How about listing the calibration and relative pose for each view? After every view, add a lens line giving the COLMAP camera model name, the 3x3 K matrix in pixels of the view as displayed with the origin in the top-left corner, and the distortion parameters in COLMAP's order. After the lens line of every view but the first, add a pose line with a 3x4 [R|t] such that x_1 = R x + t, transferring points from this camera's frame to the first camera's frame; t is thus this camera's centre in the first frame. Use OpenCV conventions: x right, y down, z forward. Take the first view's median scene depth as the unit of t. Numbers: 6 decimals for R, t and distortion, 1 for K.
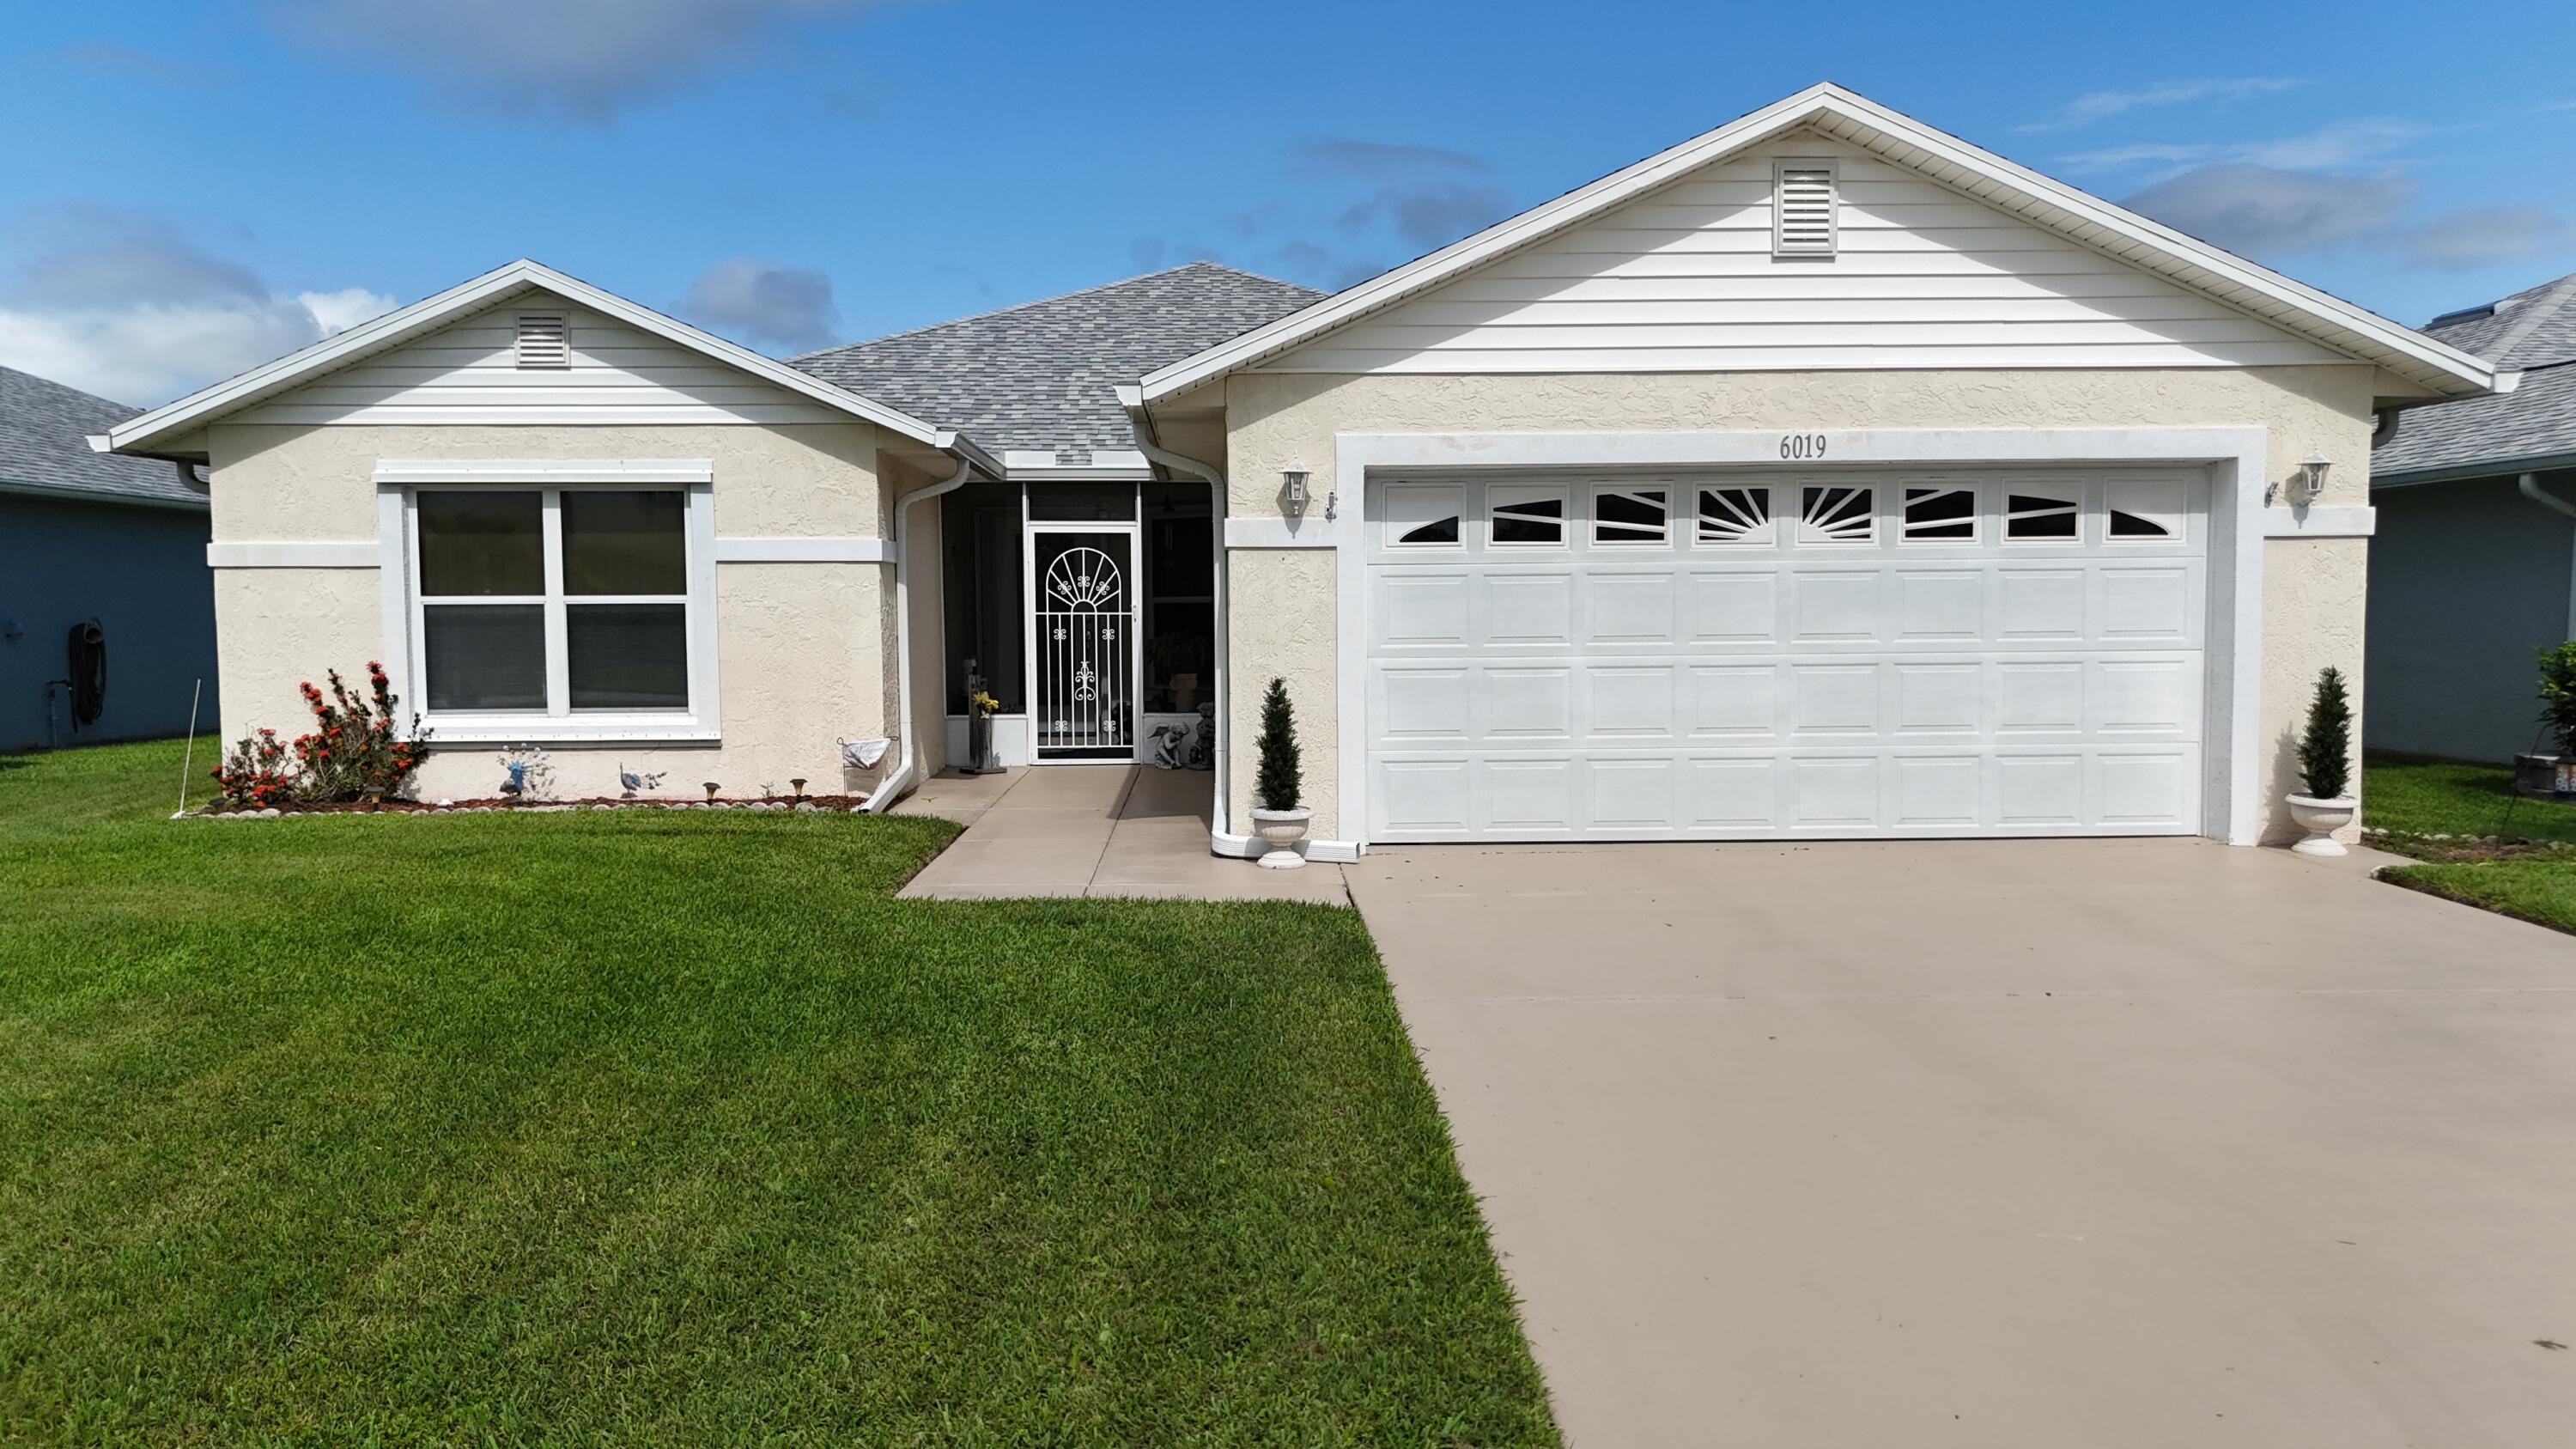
lens RADIAL K [[1886.1, 0, 1306.5], [0, 1886.1, 724.7], [0, 0, 1]] dist [0.063201, -0.059525]
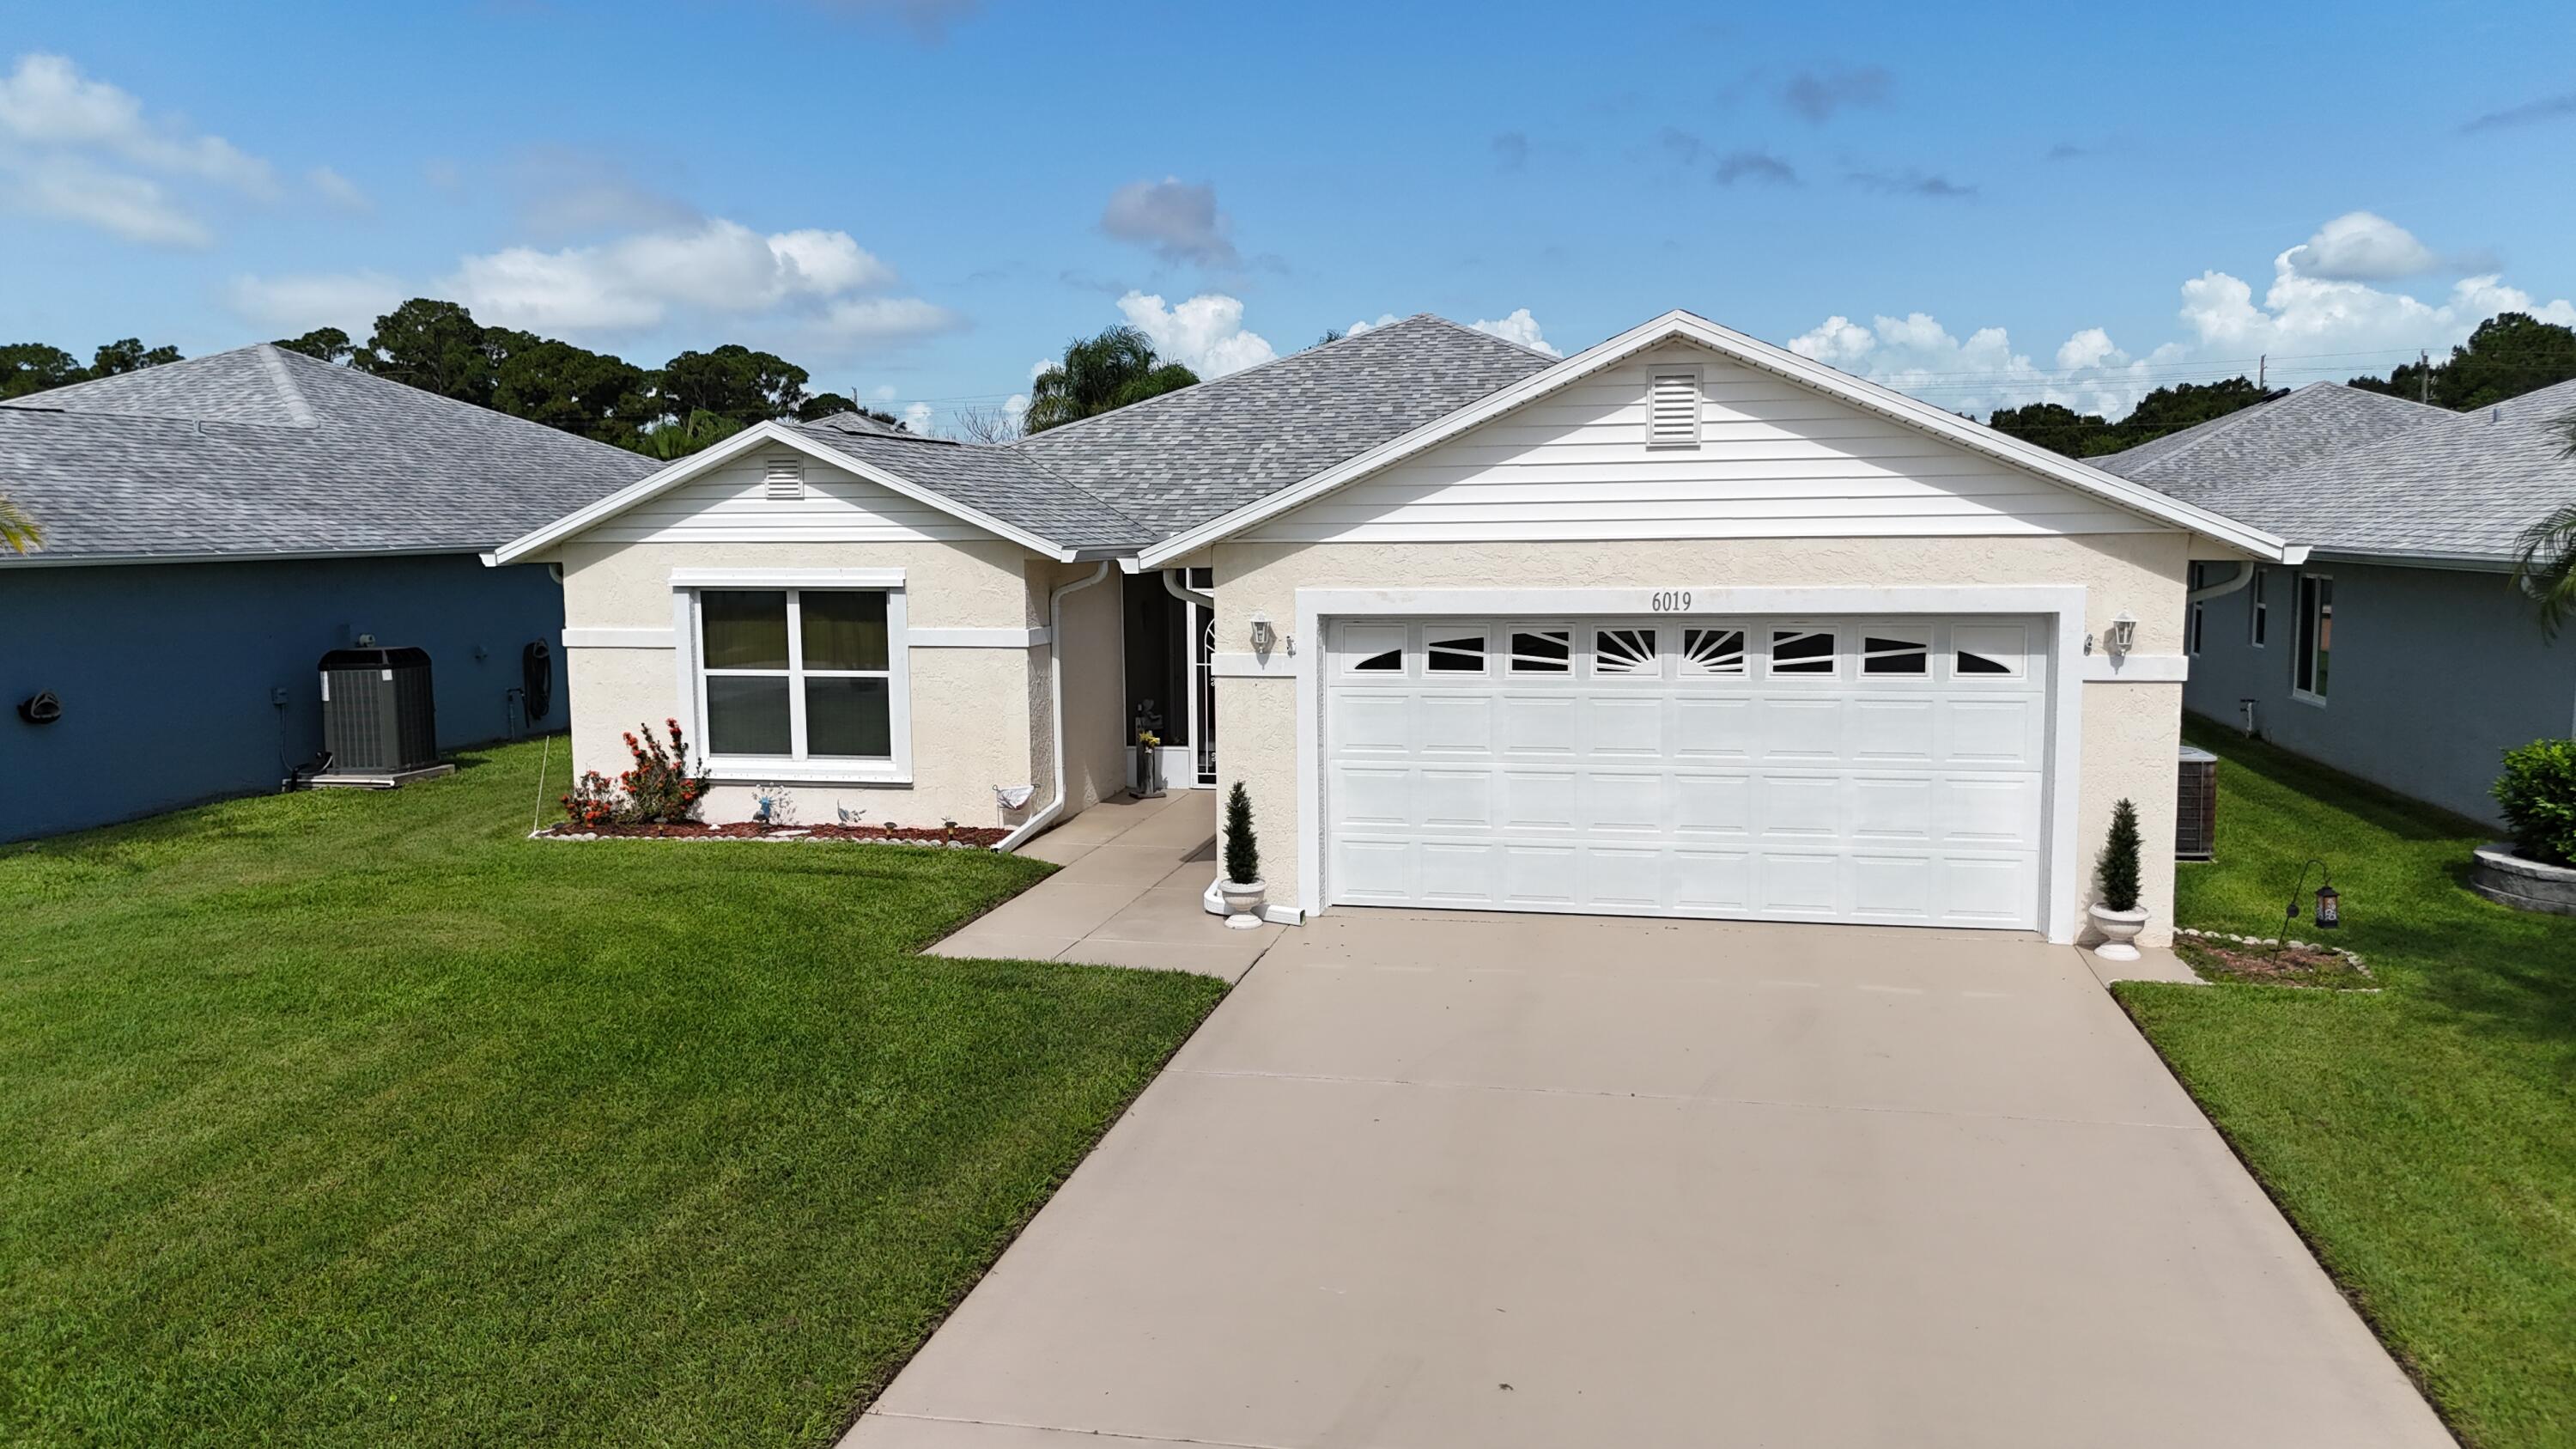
lens RADIAL K [[1865.2, 0, 1305.2], [0, 1865.2, 723.5], [0, 0, 1]] dist [0.080632, -0.098096]
pose [[0.971442, 0.025252, -0.235930, 0.307855], [-0.014042, 0.998697, 0.049073, -0.119699], [0.236862, -0.044358, 0.970530, -0.216926]]
